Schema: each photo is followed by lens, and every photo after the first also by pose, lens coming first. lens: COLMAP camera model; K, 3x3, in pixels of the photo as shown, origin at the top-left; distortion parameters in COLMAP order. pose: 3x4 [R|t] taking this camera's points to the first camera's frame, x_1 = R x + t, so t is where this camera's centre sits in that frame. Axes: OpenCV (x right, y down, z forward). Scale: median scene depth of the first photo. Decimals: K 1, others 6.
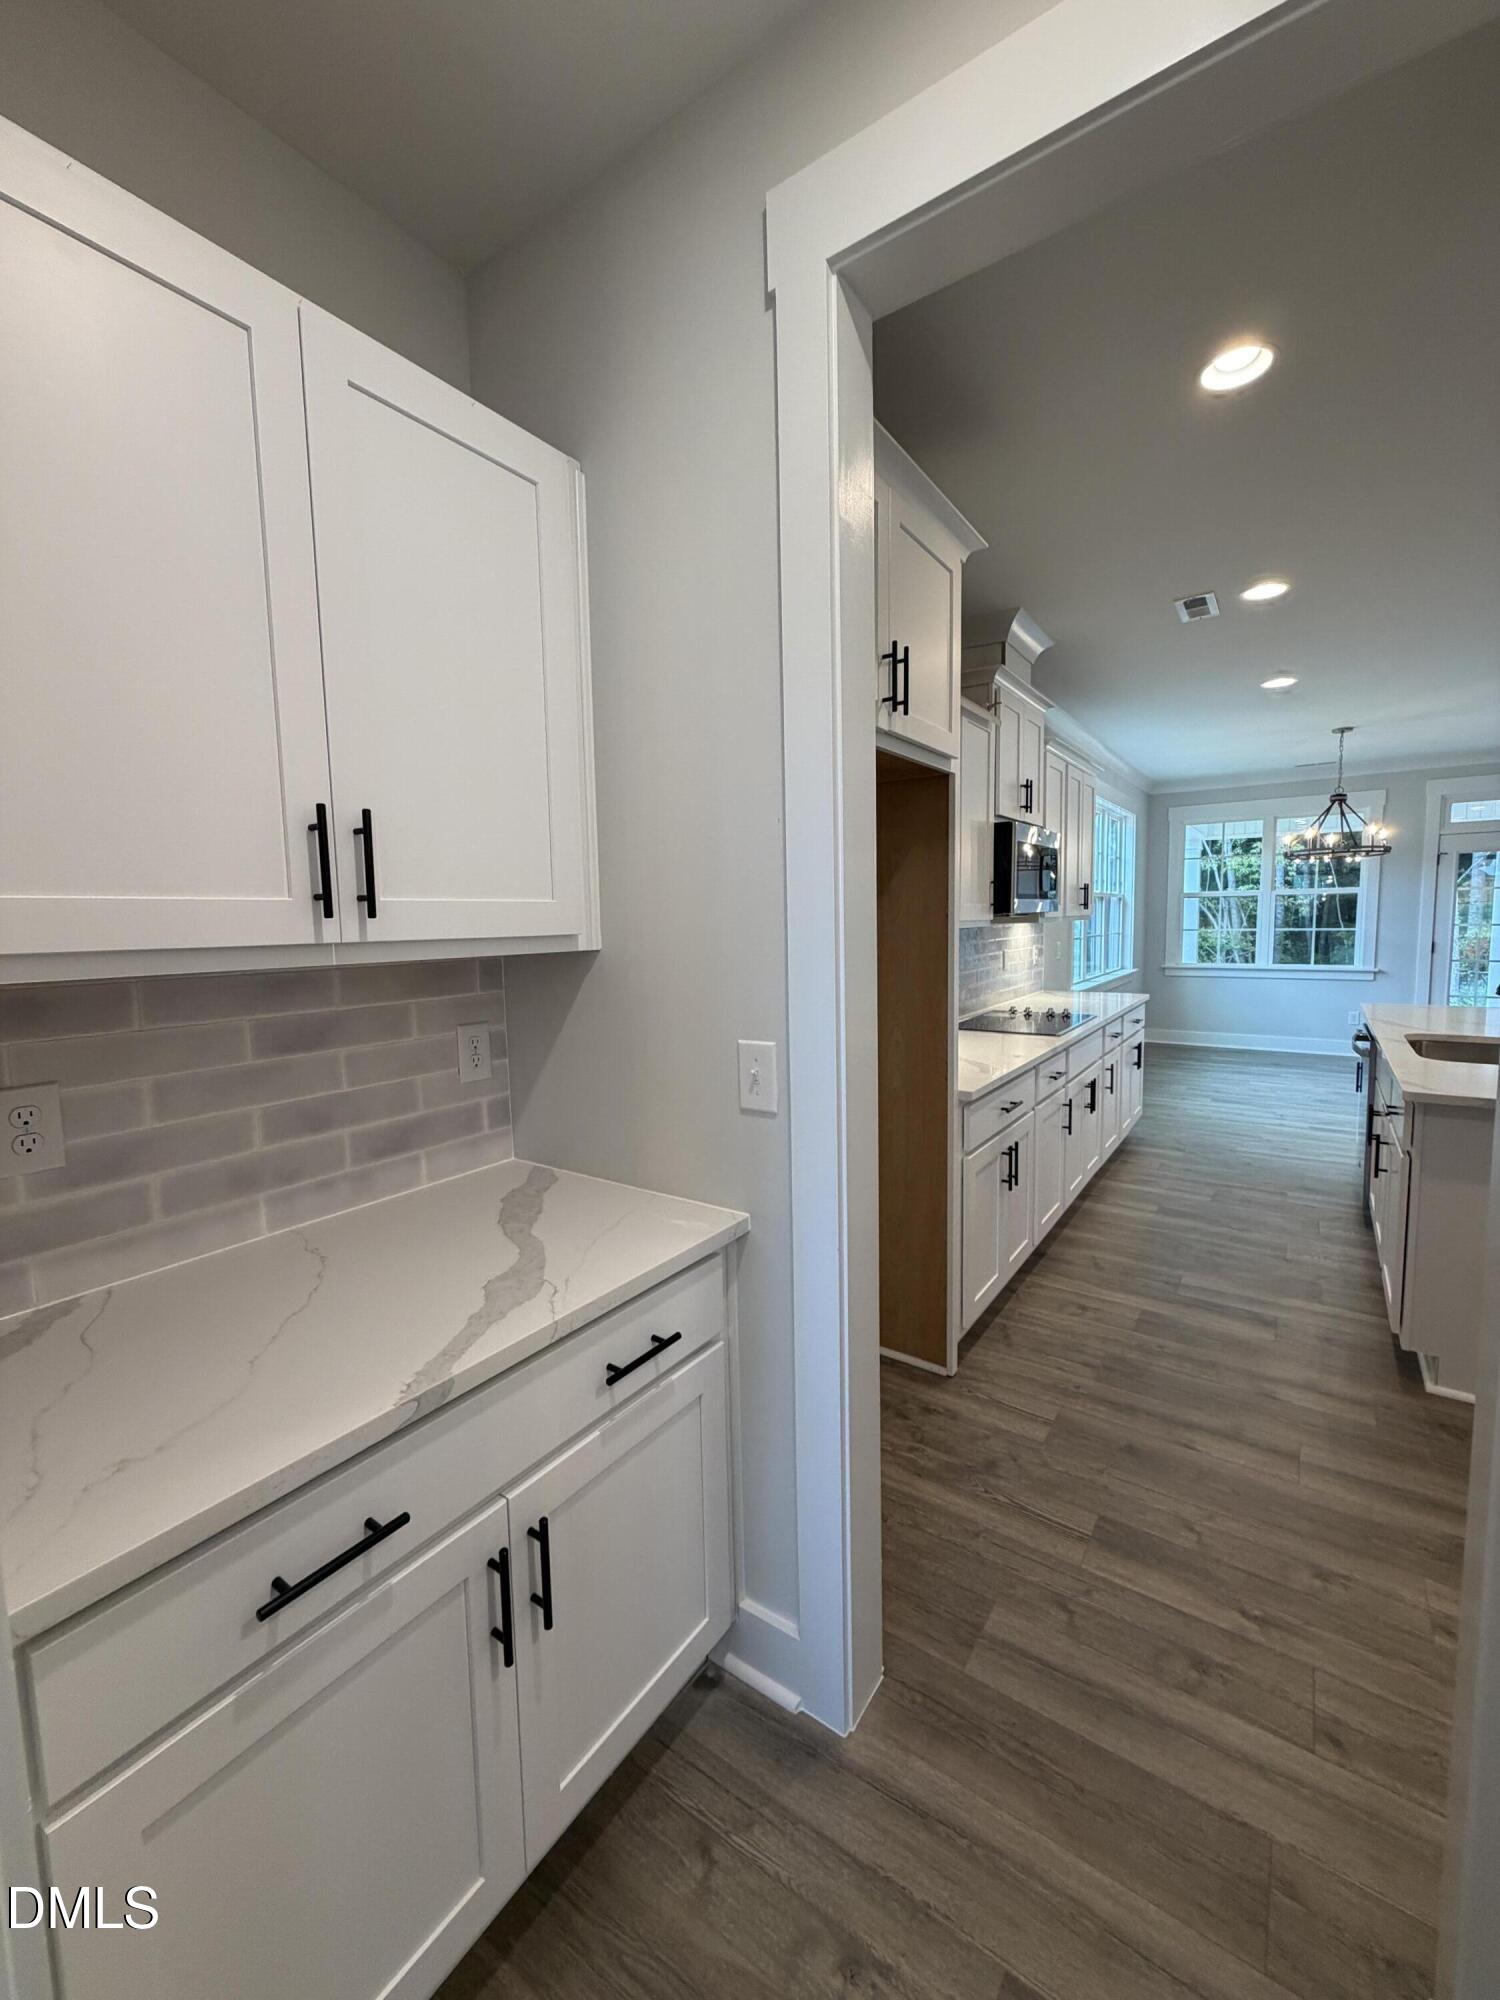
lens RADIAL K [[799.8, 0, 751.3], [0, 799.8, 990.7], [0, 0, 1]] dist [-0.001275, -0.000122]
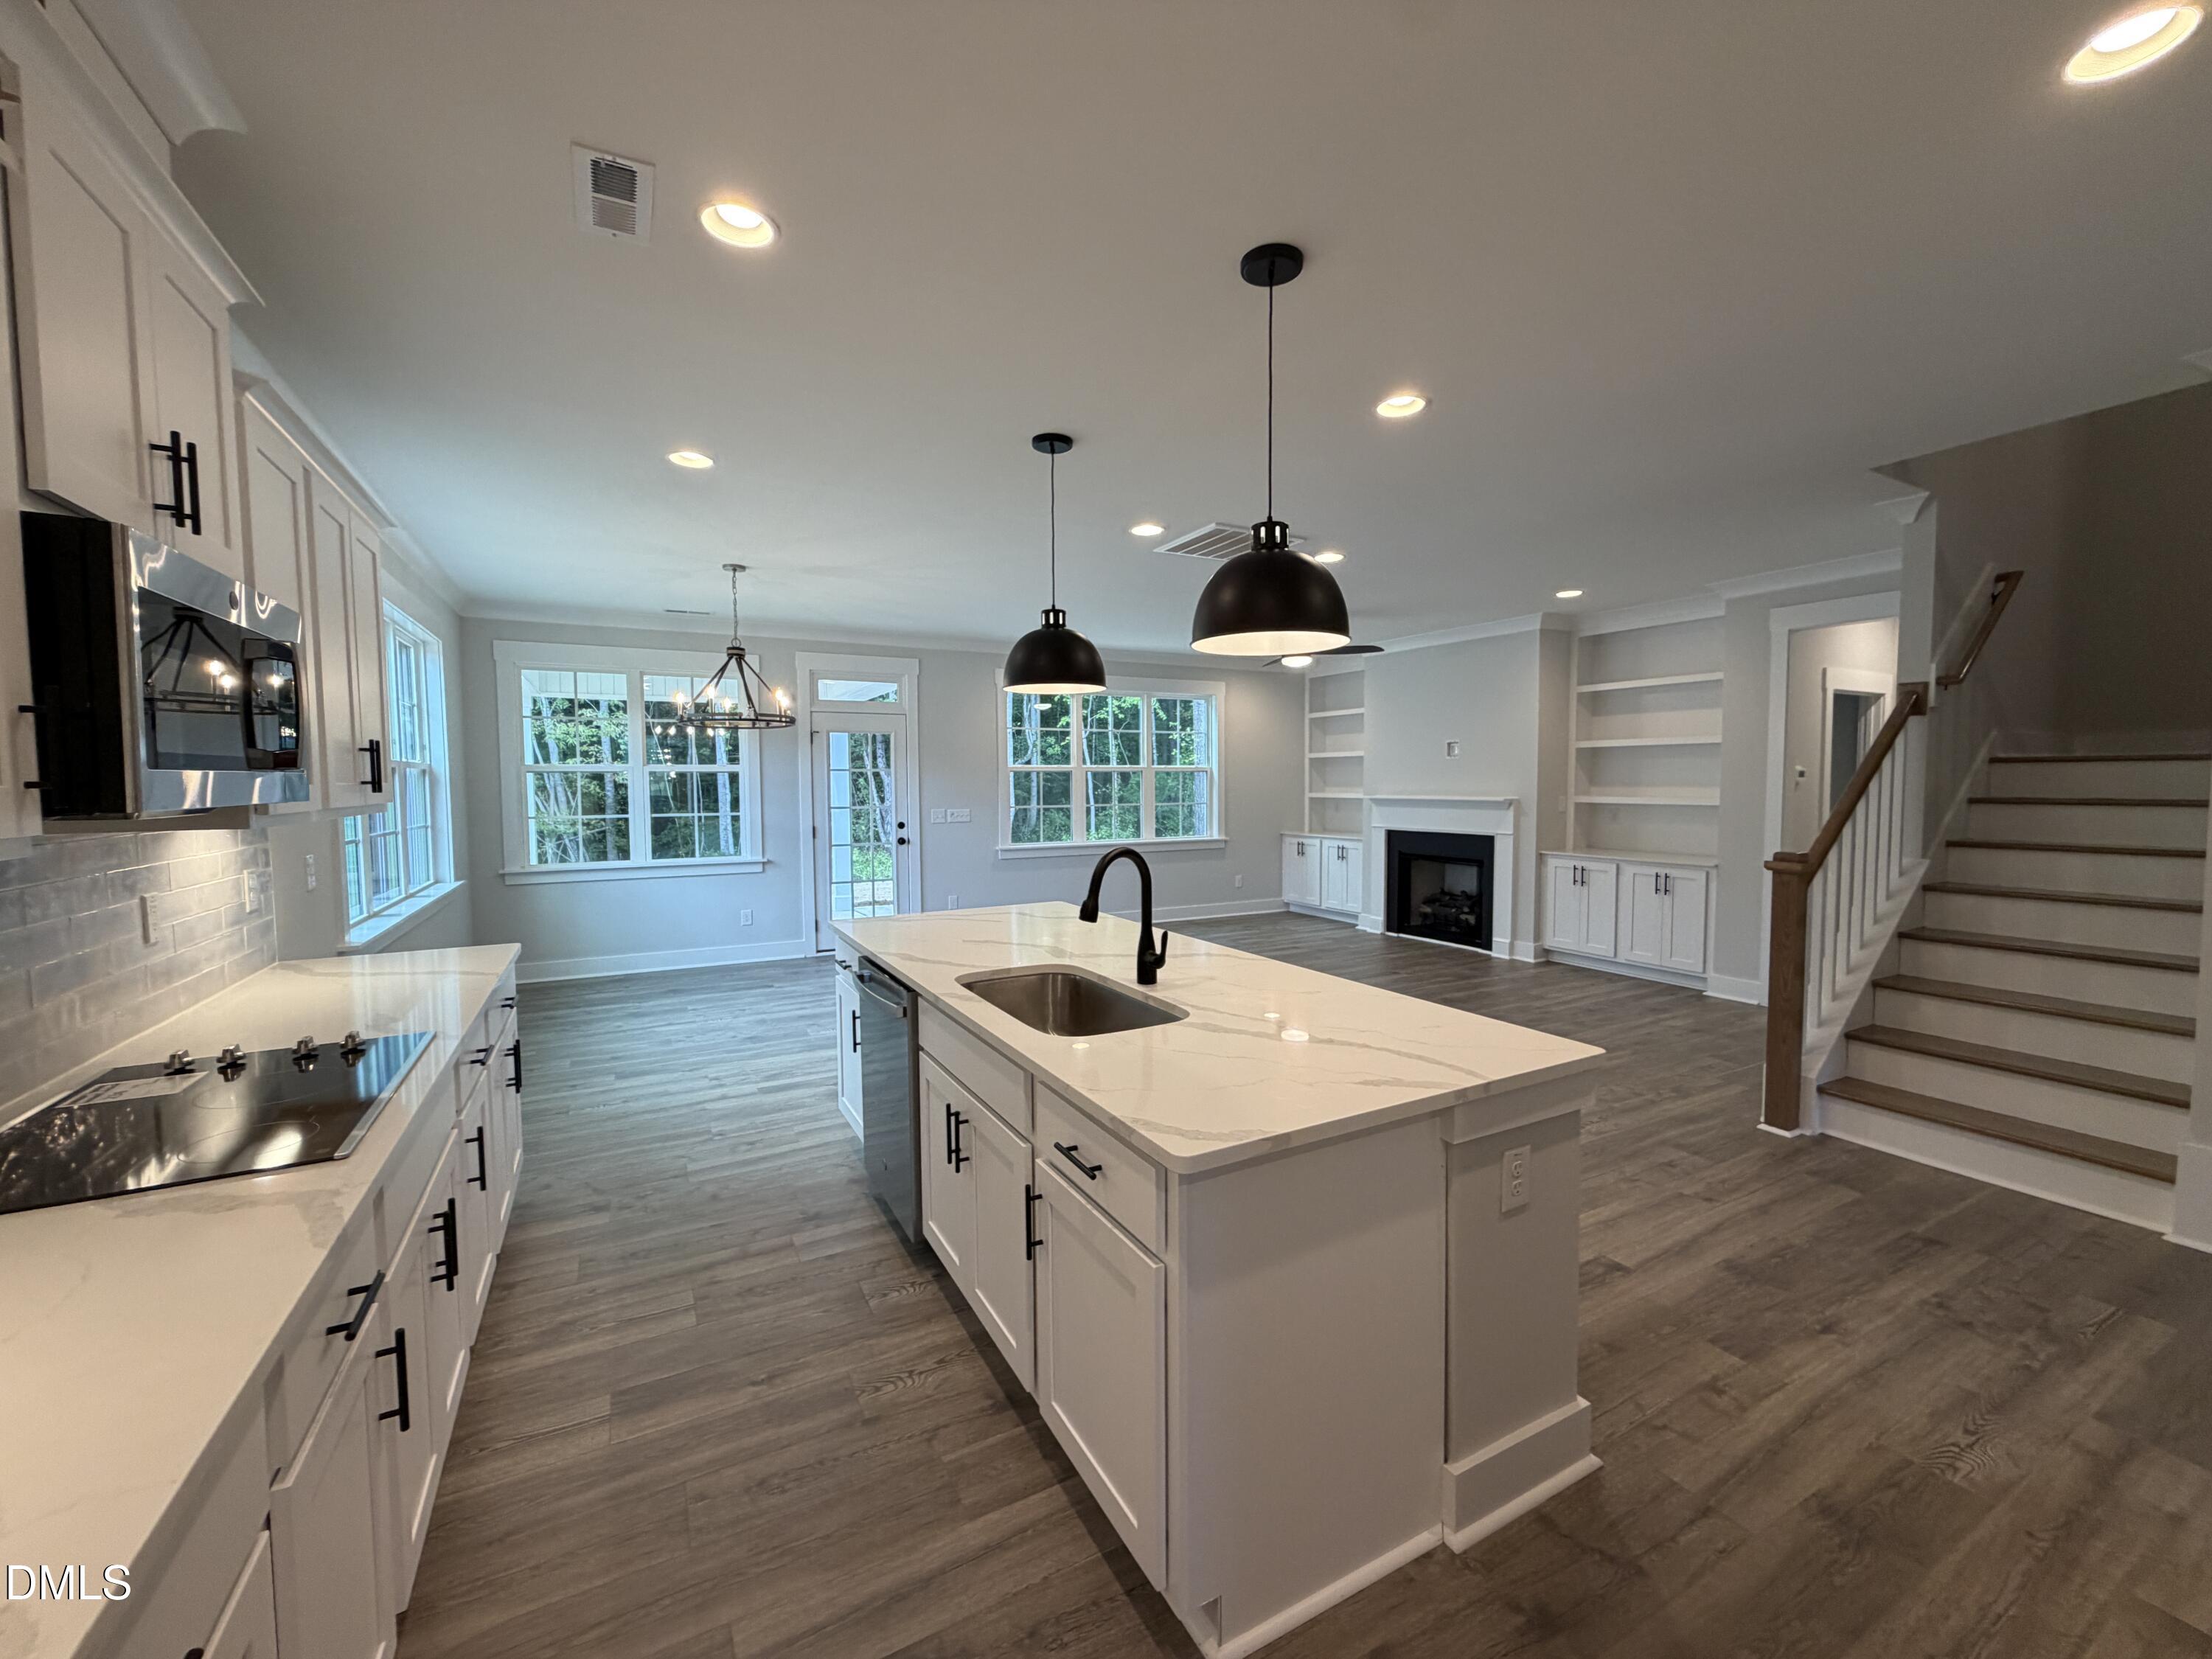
lens RADIAL K [[883.4, 0, 1099.7], [0, 883.4, 828.8], [0, 0, 1]] dist [0.000059, 0.000273]
pose [[0.451434, -0.033588, 0.891672, 0.137458], [0.079585, 0.996824, -0.002743, -0.044097], [-0.888748, 0.072202, 0.452673, 0.369755]]
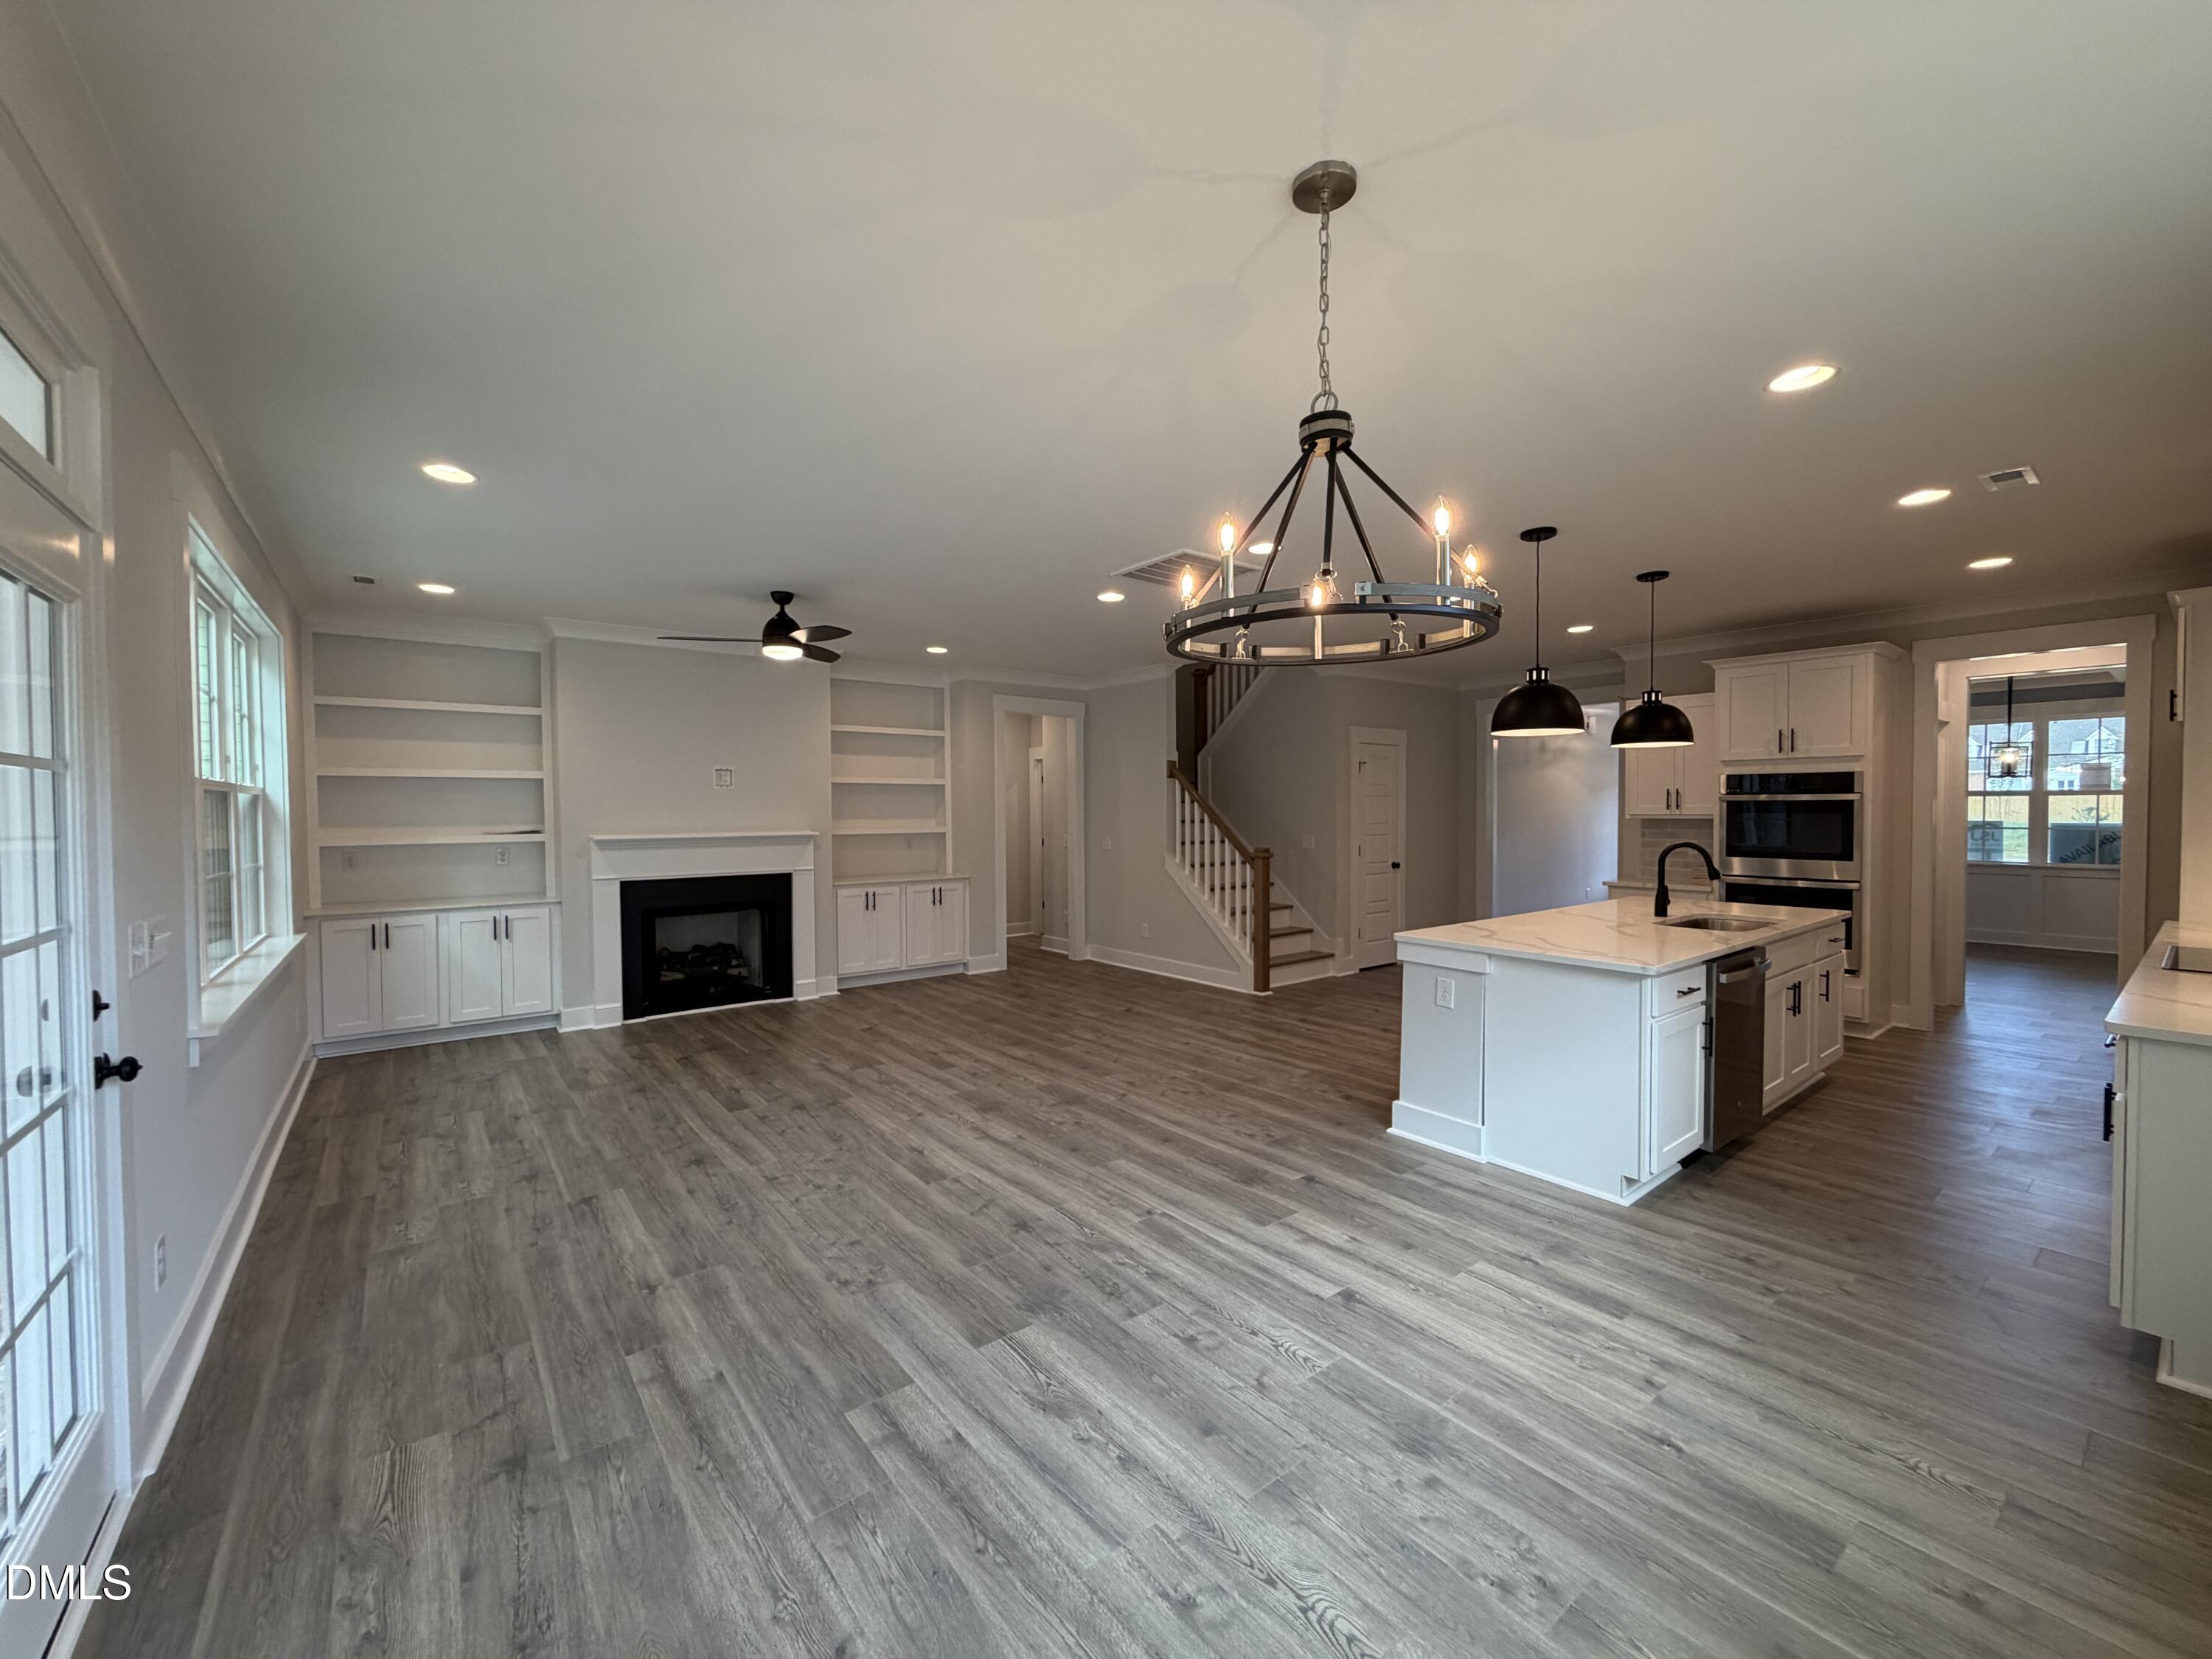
lens RADIAL K [[883.5, 0, 1101.6], [0, 883.5, 831.1], [0, 0, 1]] dist [-0.000273, 0.000008]
pose [[-0.955084, 0.015572, 0.295925, 0.903849], [0.049508, 0.992968, 0.107532, -0.177991], [-0.292169, 0.117353, -0.949139, 1.659493]]
